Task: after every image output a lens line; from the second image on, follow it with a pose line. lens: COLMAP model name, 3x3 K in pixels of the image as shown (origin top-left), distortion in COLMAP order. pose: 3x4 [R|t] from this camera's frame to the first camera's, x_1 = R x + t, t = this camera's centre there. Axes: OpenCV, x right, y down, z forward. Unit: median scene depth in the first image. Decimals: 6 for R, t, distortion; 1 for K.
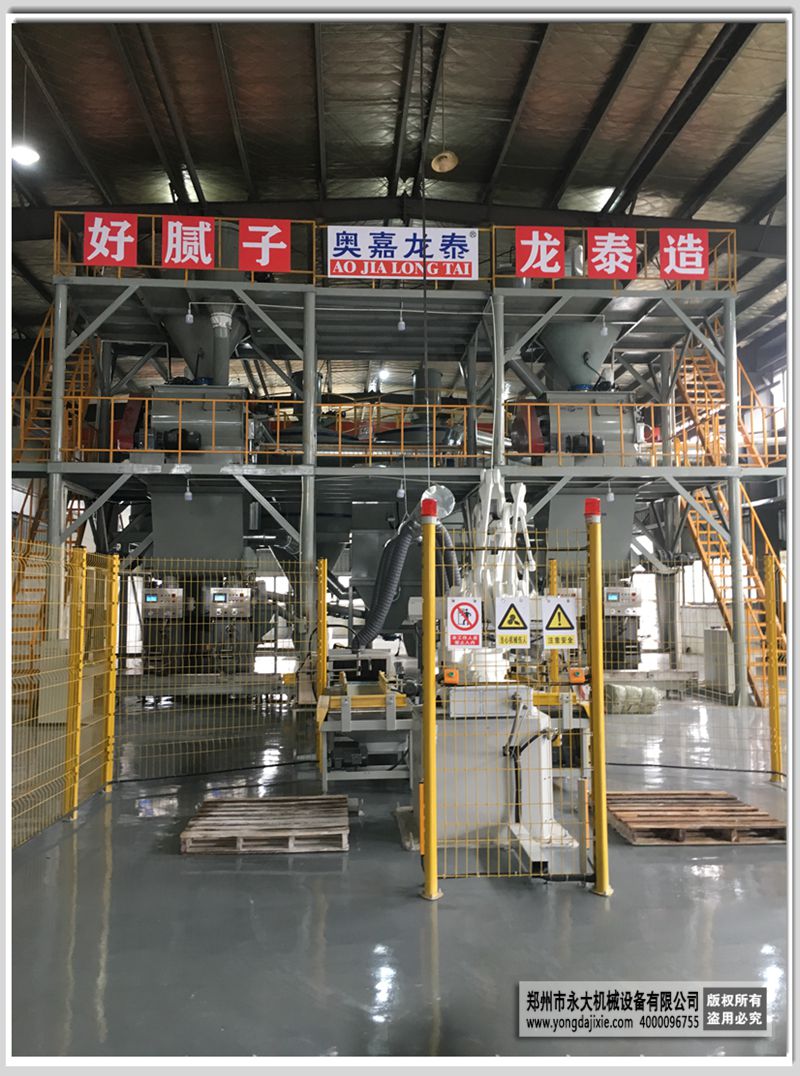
lens RADIAL K [[882.4, 0, 399.8], [0, 882.4, 541.6], [0, 0, 1]] dist [0.102130, -0.164556]
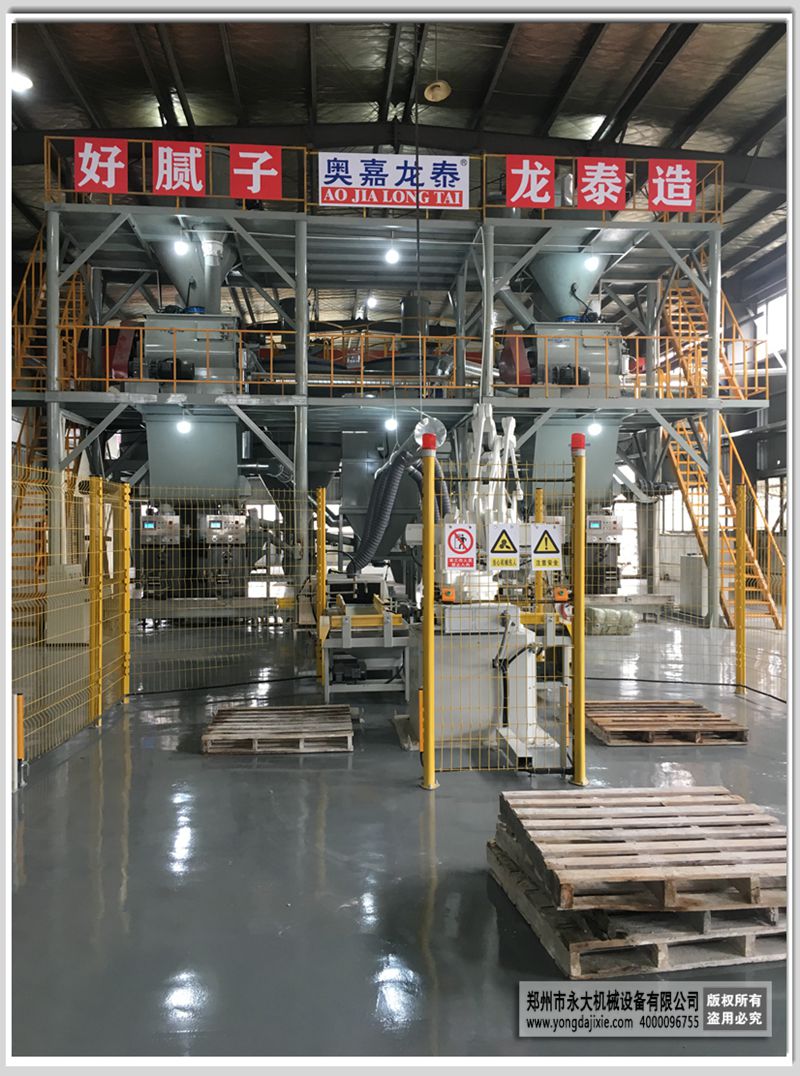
lens RADIAL K [[882.4, 0, 399.8], [0, 882.4, 541.6], [0, 0, 1]] dist [0.102130, -0.164556]
pose [[0.999816, 0.001528, 0.019132, -0.008509], [-0.003071, 0.996721, 0.080853, -0.001328], [-0.018946, -0.080897, 0.996542, -0.034069]]
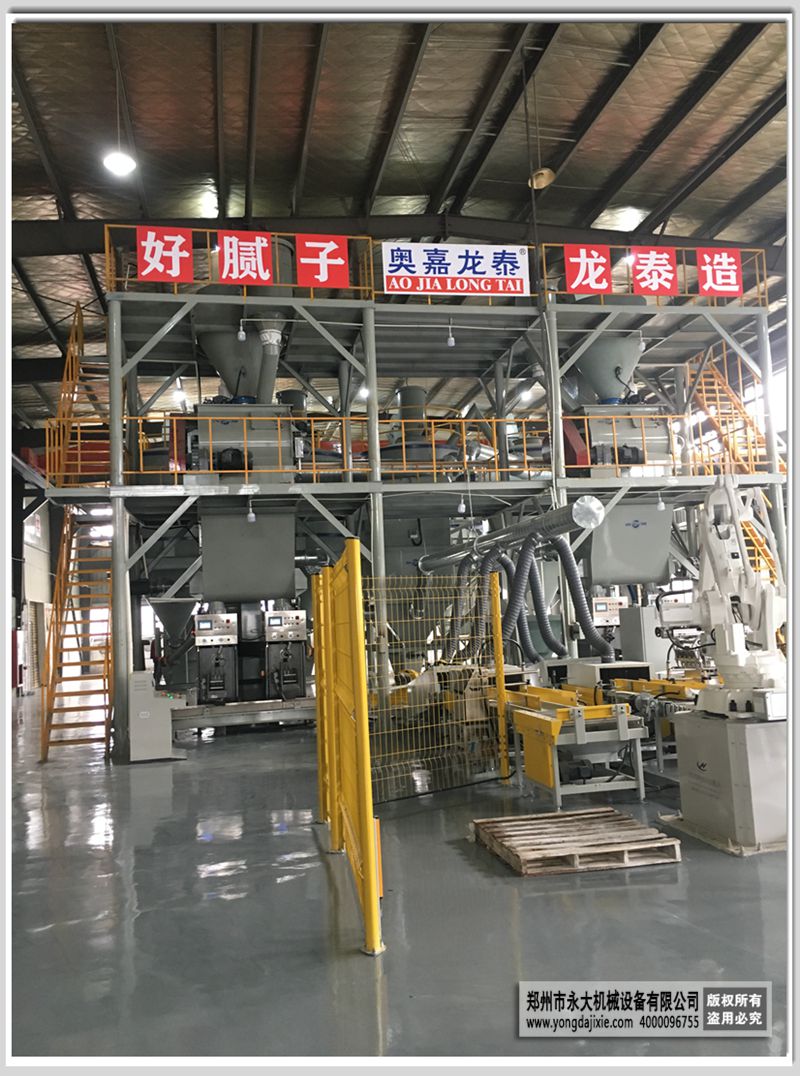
lens RADIAL K [[882.4, 0, 399.8], [0, 882.4, 541.6], [0, 0, 1]] dist [0.102130, -0.164556]
pose [[0.991398, -0.033196, 0.126600, -0.197426], [0.036131, 0.999127, -0.020953, 0.001314], [-0.125794, 0.025346, 0.991733, 0.019920]]
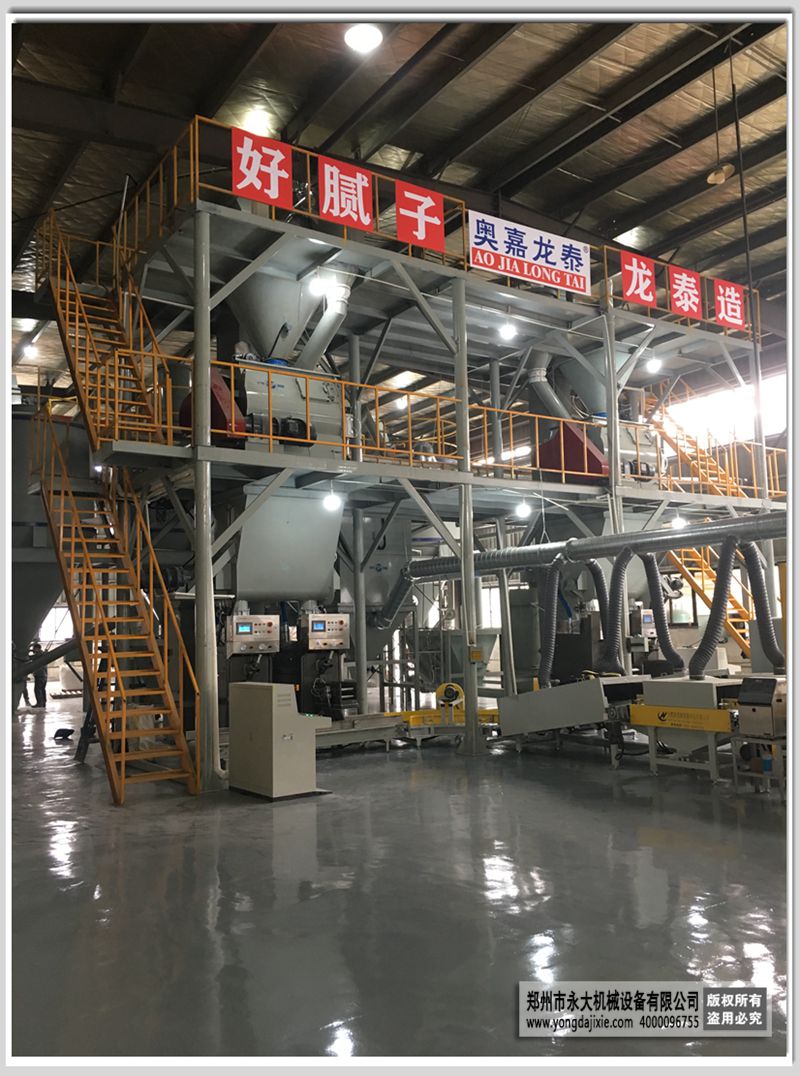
lens RADIAL K [[882.4, 0, 399.8], [0, 882.4, 541.6], [0, 0, 1]] dist [0.102130, -0.164556]
pose [[0.867143, 0.028849, 0.497223, -0.578459], [-0.010540, 0.999160, -0.039589, 0.017493], [-0.497947, 0.029088, 0.866719, 0.261765]]
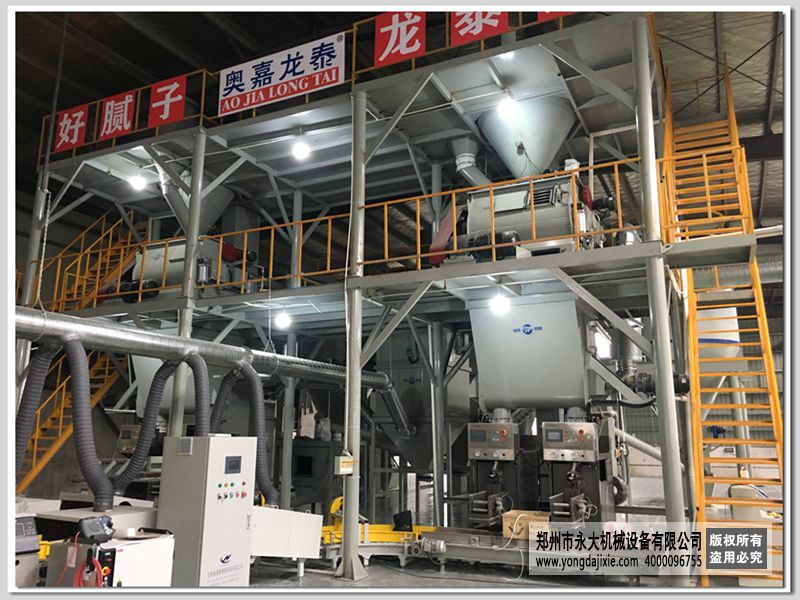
lens RADIAL K [[656.0, 0, 397.7], [0, 656.0, 299.3], [0, 0, 1]] dist [0.091494, -0.135451]
pose [[0.861094, -0.096718, -0.499161, 0.457653], [0.025430, 0.988705, -0.147704, 0.029860], [0.507809, 0.114493, 0.853828, 0.471686]]
